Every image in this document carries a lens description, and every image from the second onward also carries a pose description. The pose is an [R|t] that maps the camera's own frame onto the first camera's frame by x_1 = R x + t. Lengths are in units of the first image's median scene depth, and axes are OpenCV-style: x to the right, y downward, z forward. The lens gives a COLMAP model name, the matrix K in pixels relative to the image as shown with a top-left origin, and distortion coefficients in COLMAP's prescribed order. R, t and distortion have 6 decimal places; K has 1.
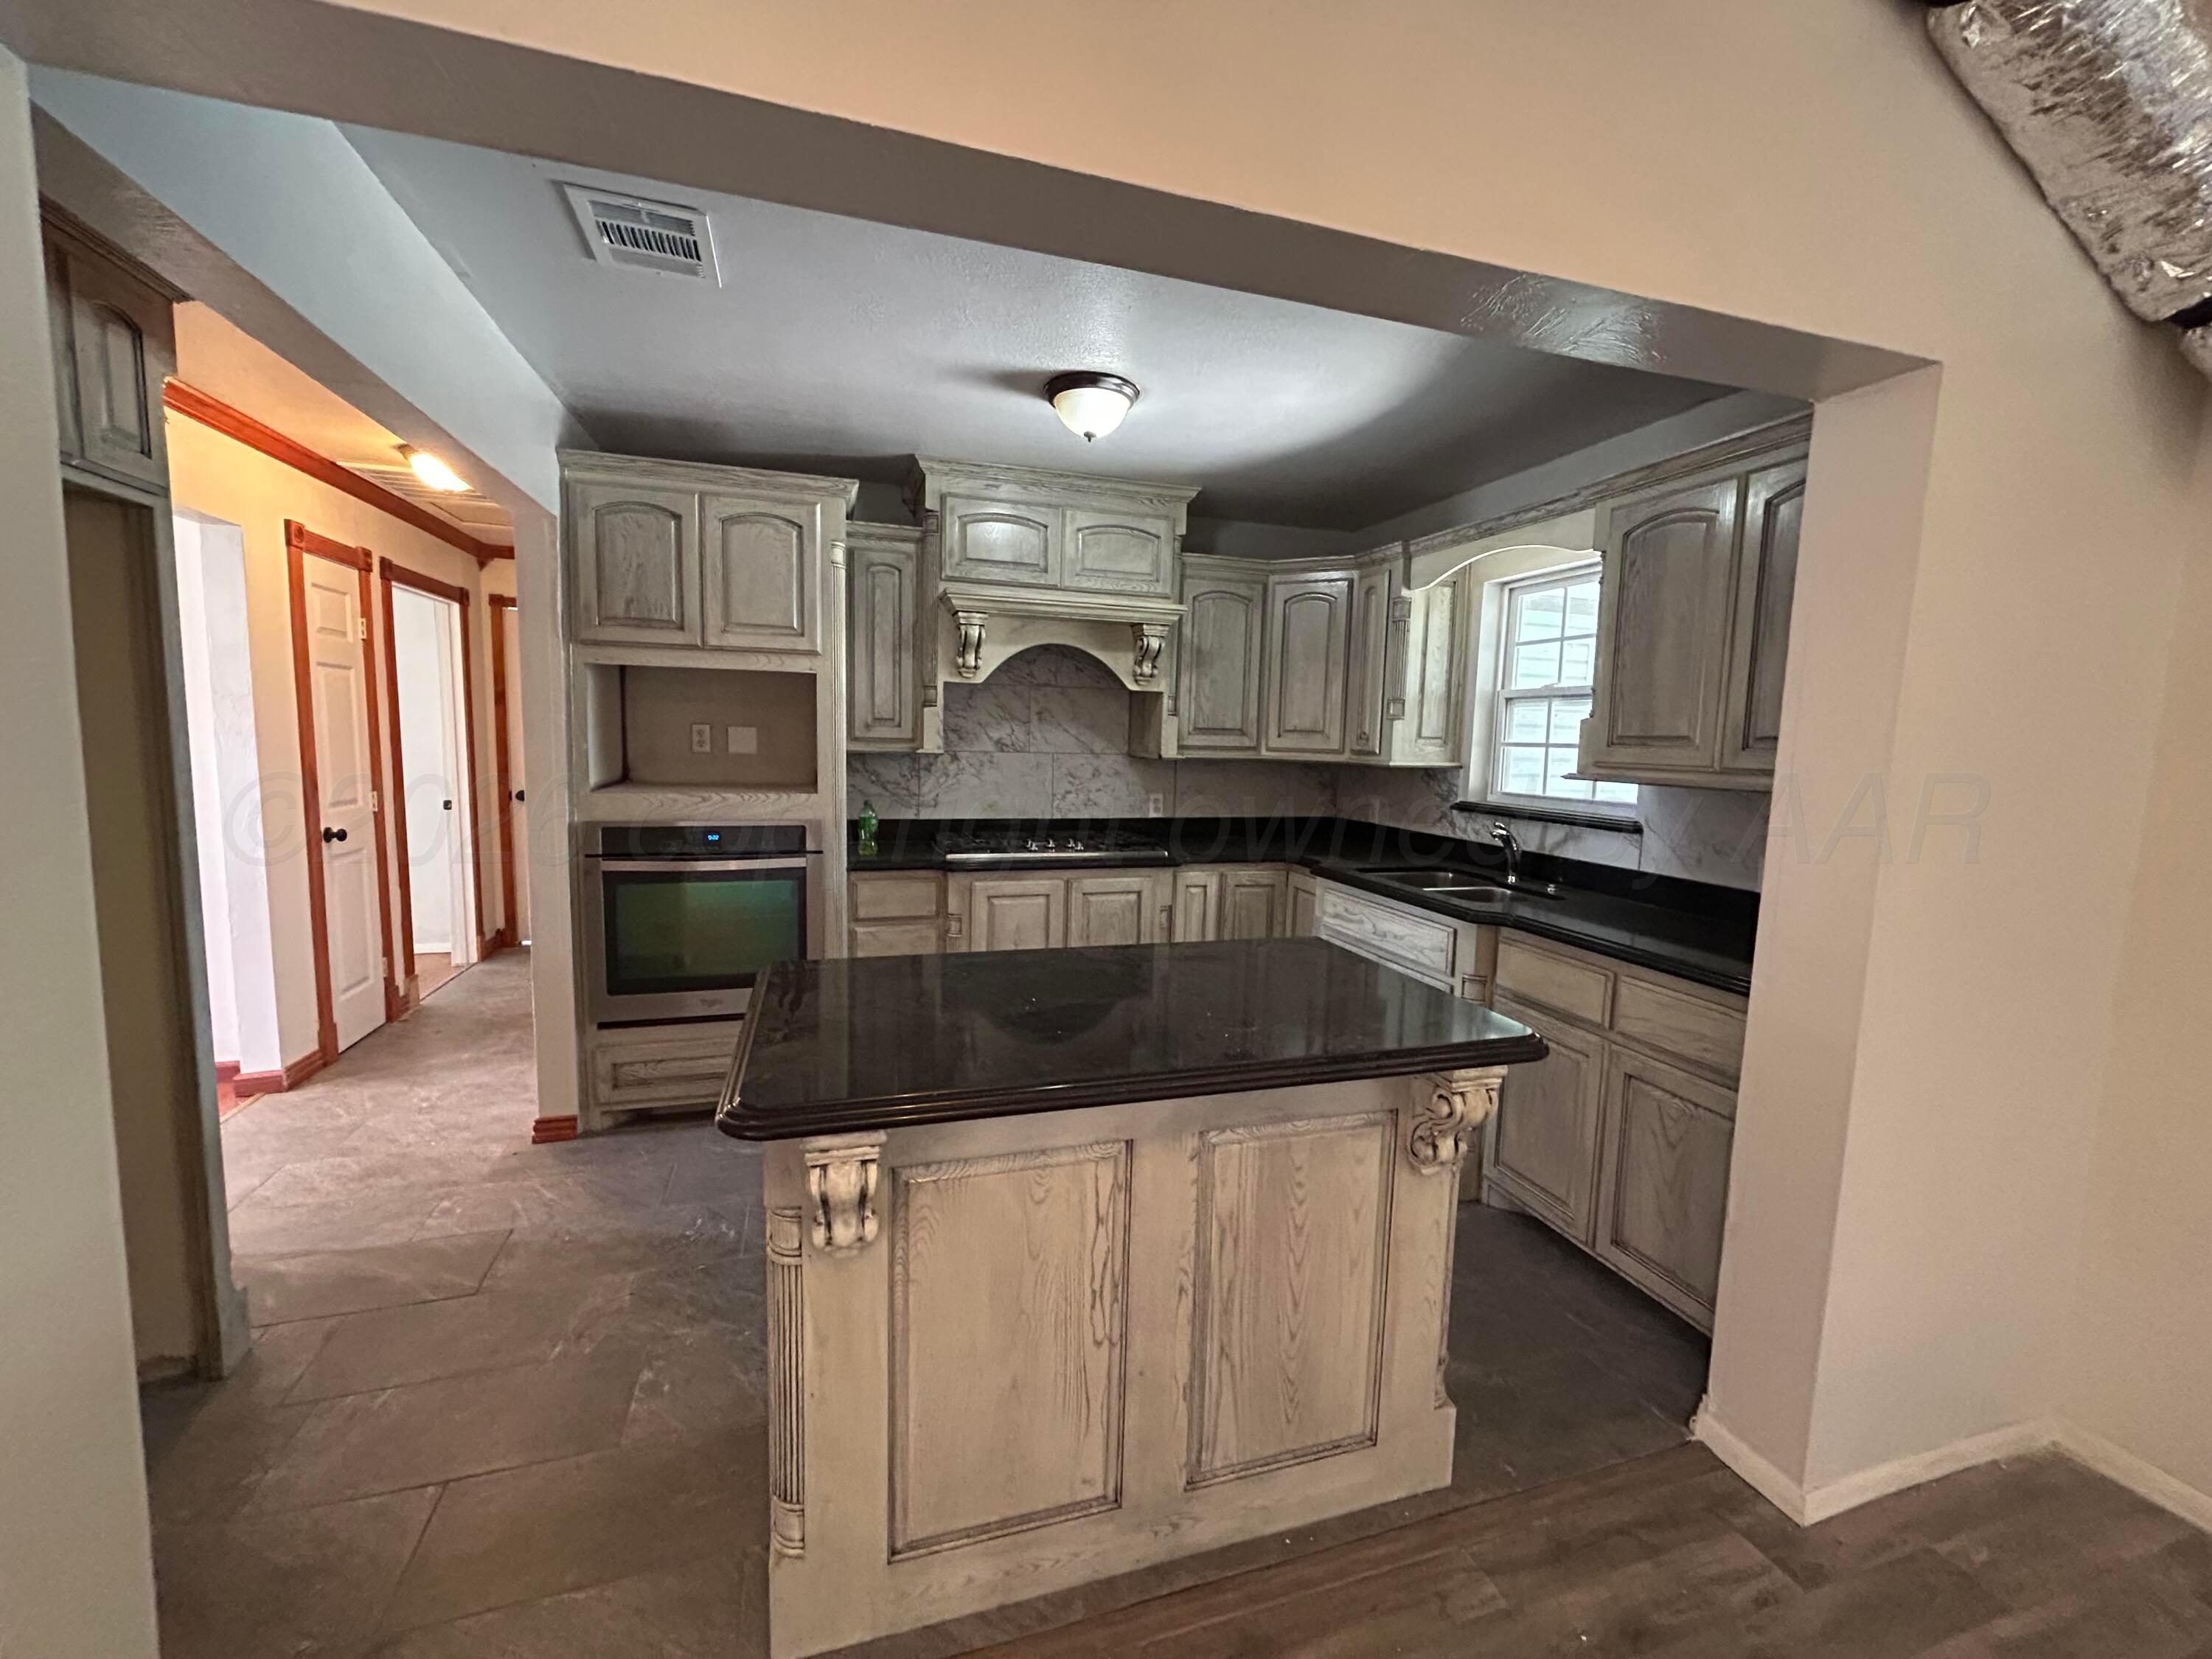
lens RADIAL K [[895.6, 0, 1104.0], [0, 895.6, 830.9], [0, 0, 1]] dist [-0.003587, 0.001273]
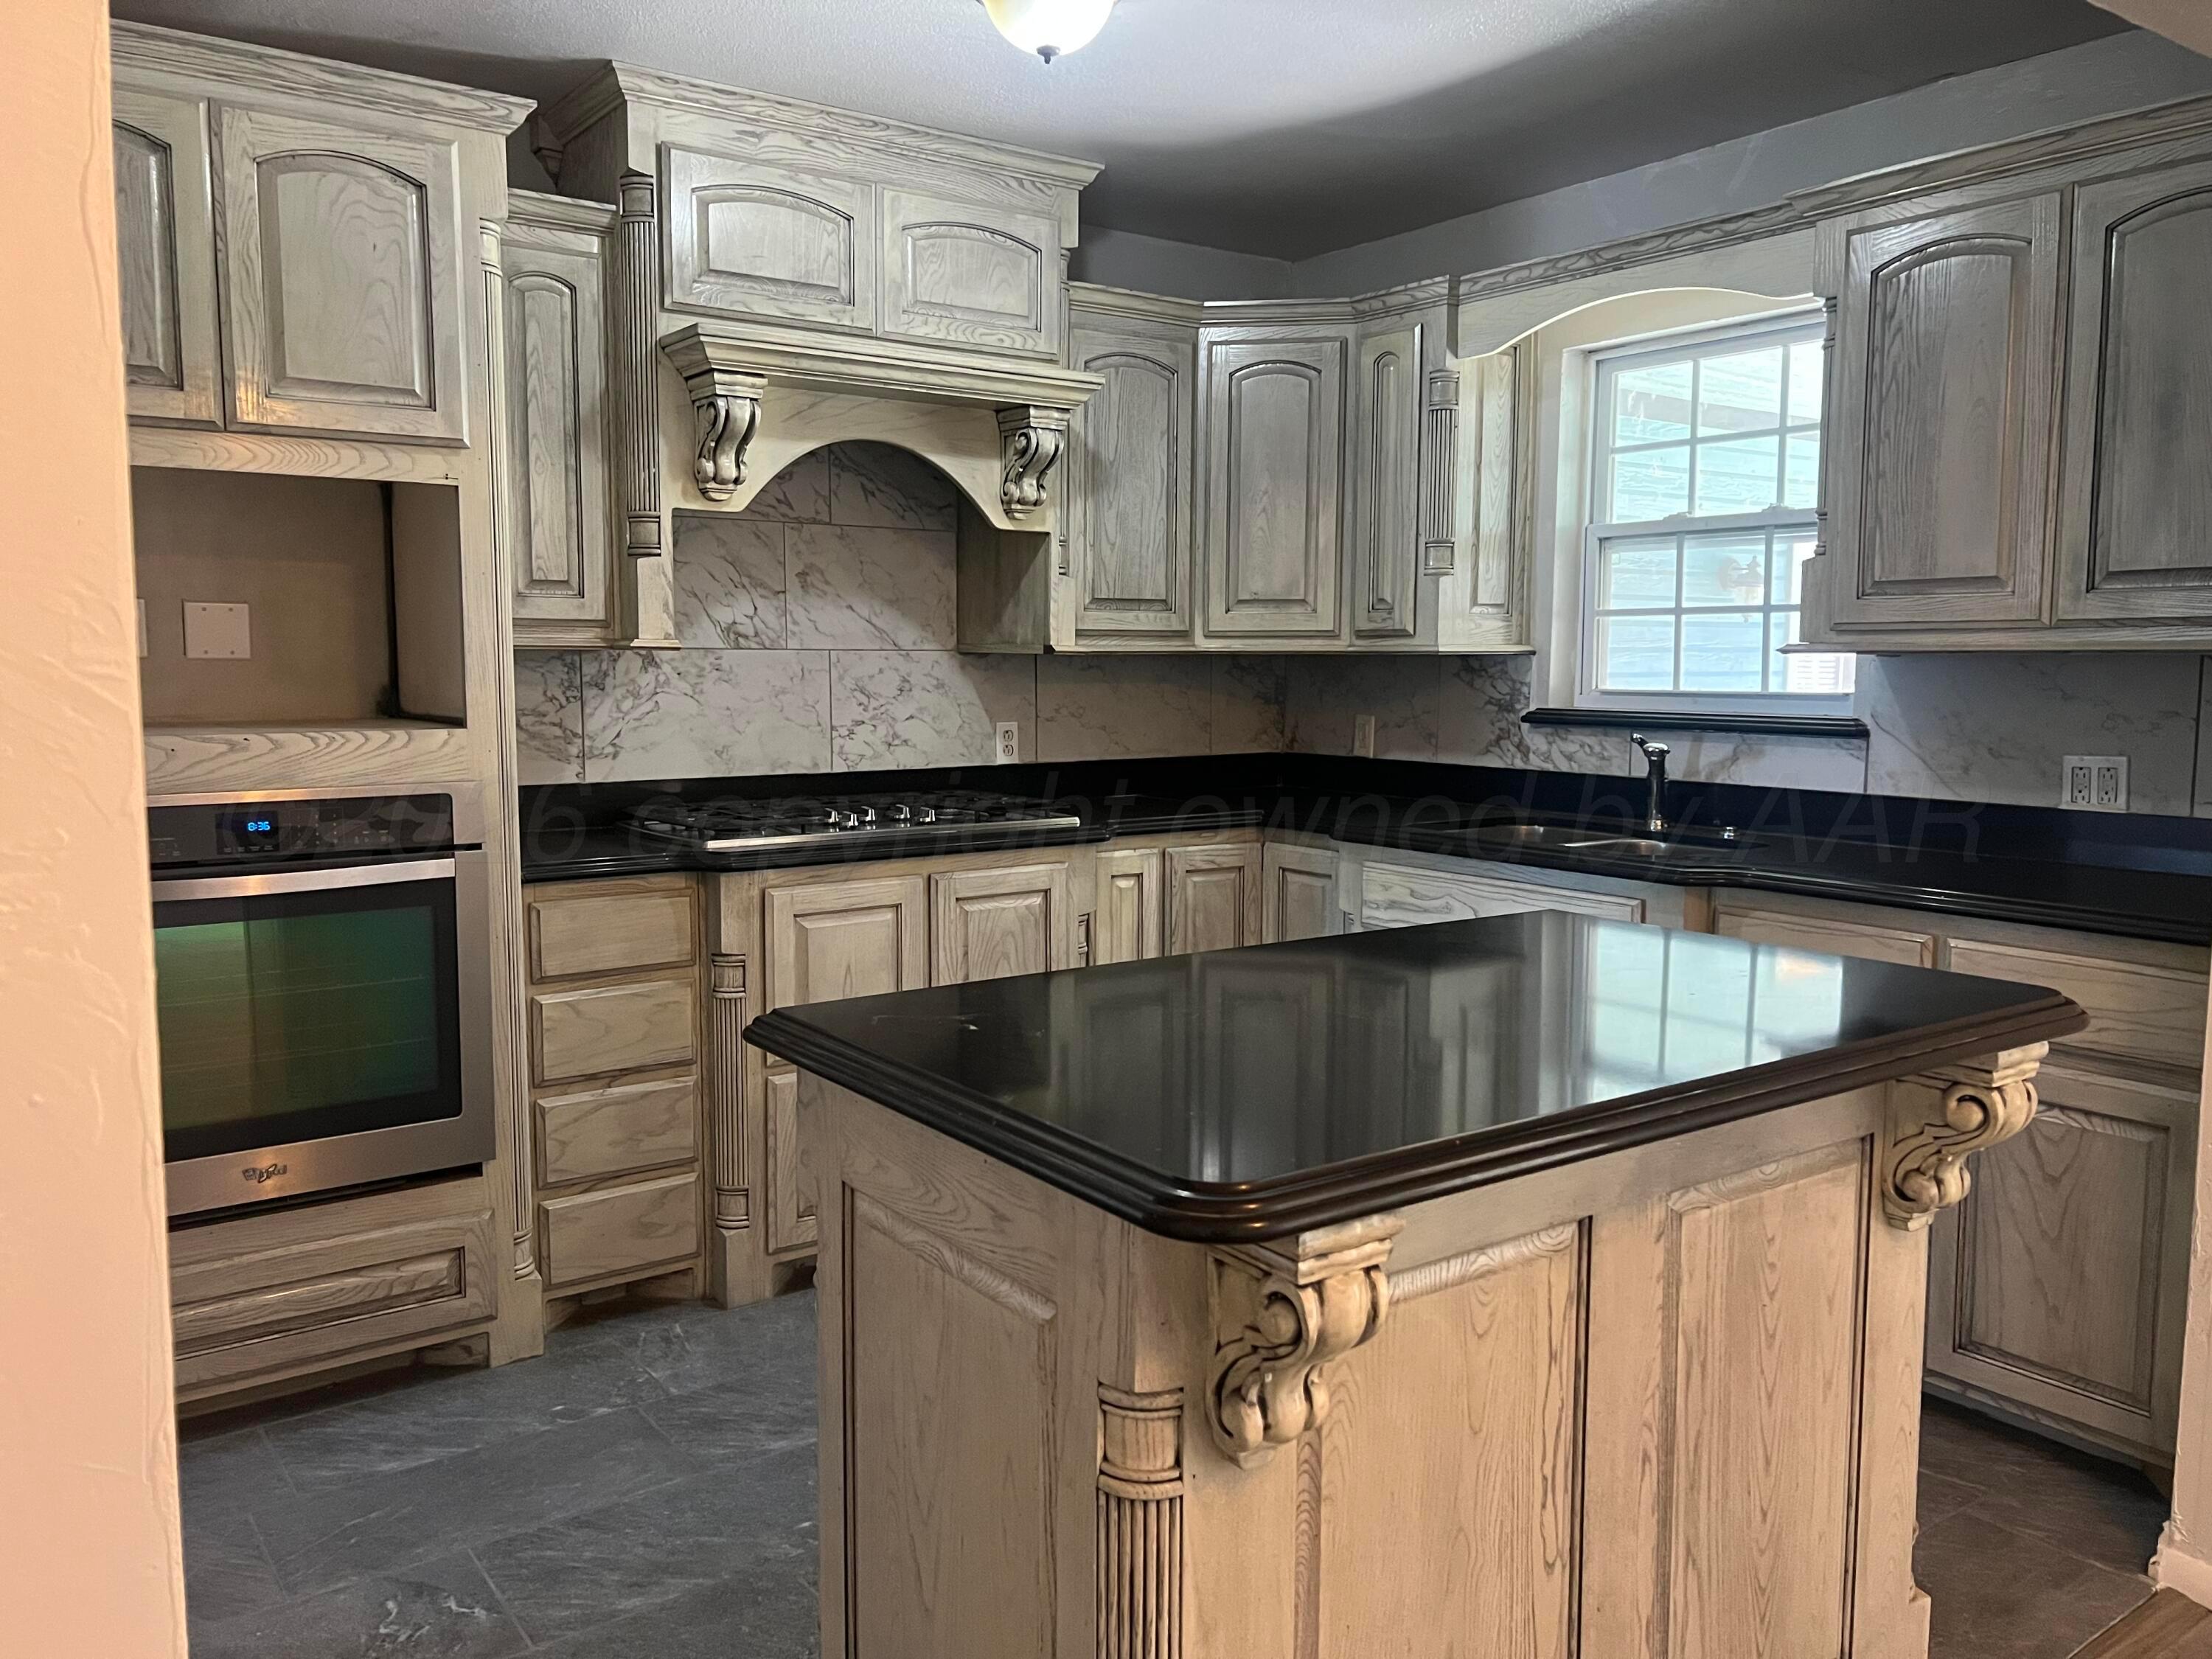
lens RADIAL K [[1671.2, 0, 1089.2], [0, 1671.2, 820.0], [0, 0, 1]] dist [0.054907, -0.062327]
pose [[0.949940, -0.054035, 0.307724, -0.299438], [0.055533, 0.998449, 0.003894, 0.025815], [-0.307458, 0.013390, 0.951468, 0.007520]]
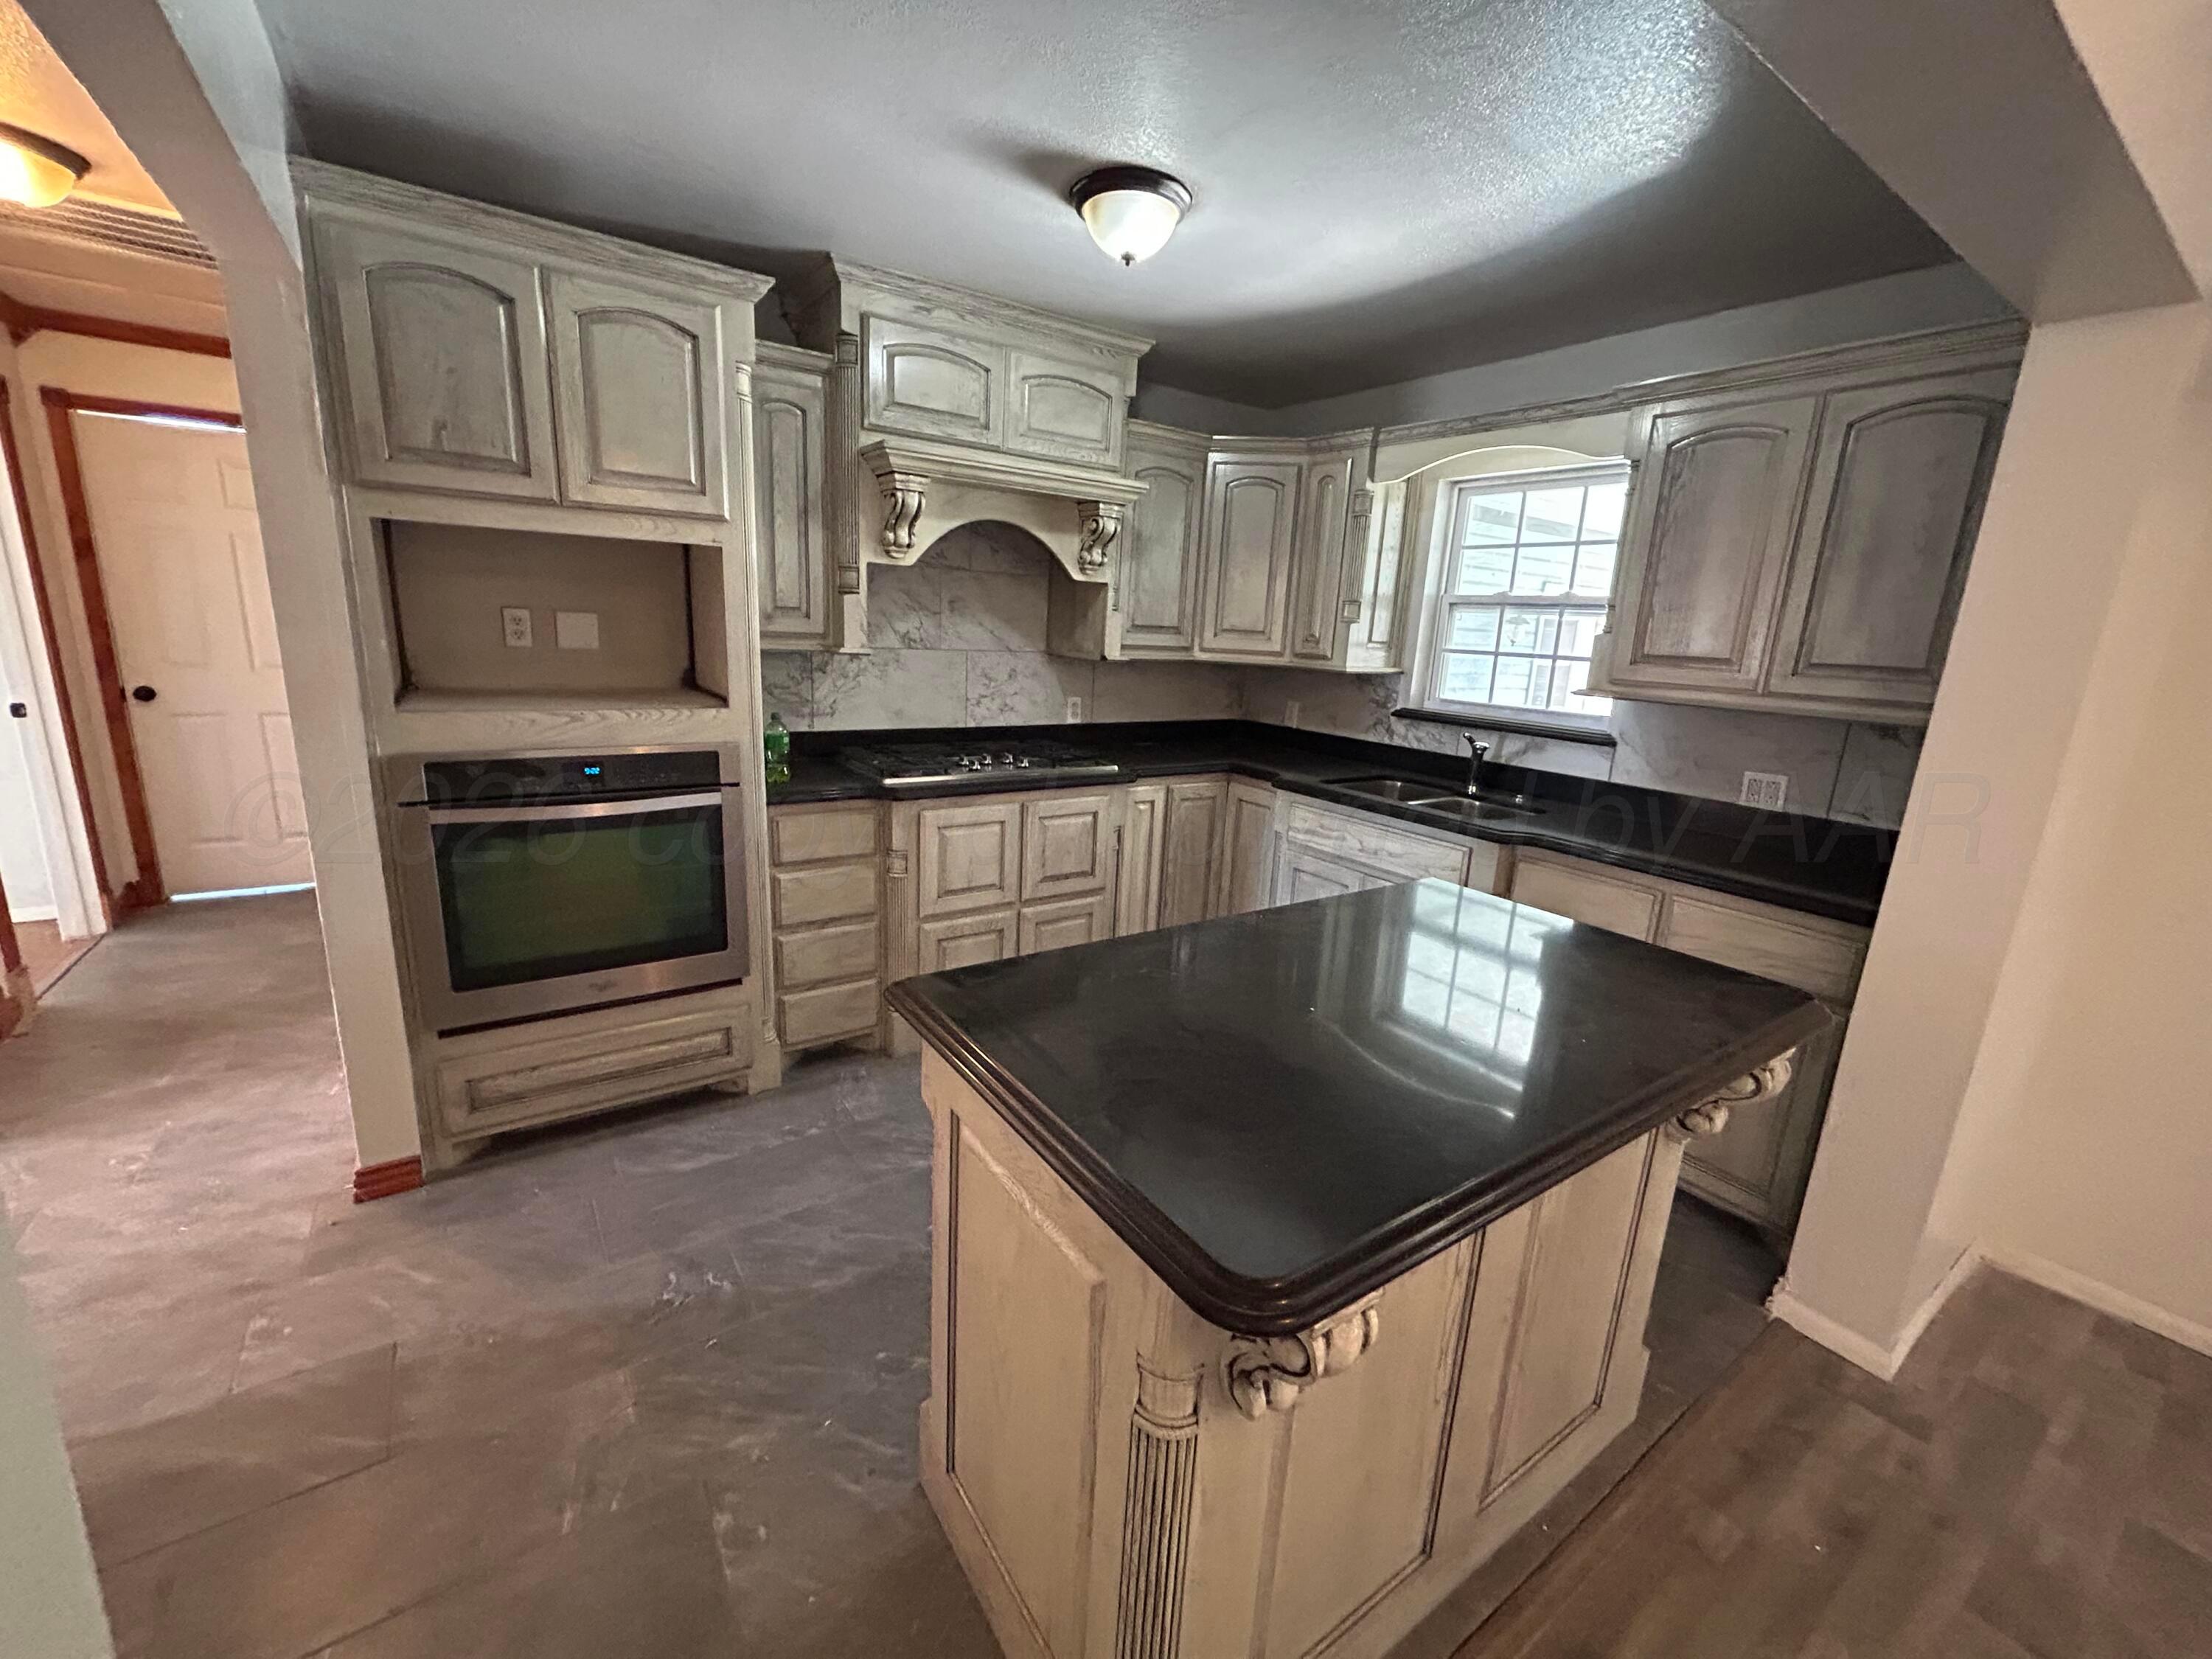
lens RADIAL K [[895.6, 0, 1105.2], [0, 895.6, 830.6], [0, 0, 1]] dist [-0.003587, 0.001273]
pose [[0.953905, -0.046783, 0.296439, -0.259903], [0.006549, 0.990785, 0.135289, -0.041928], [-0.300036, -0.127111, 0.945421, 0.173240]]
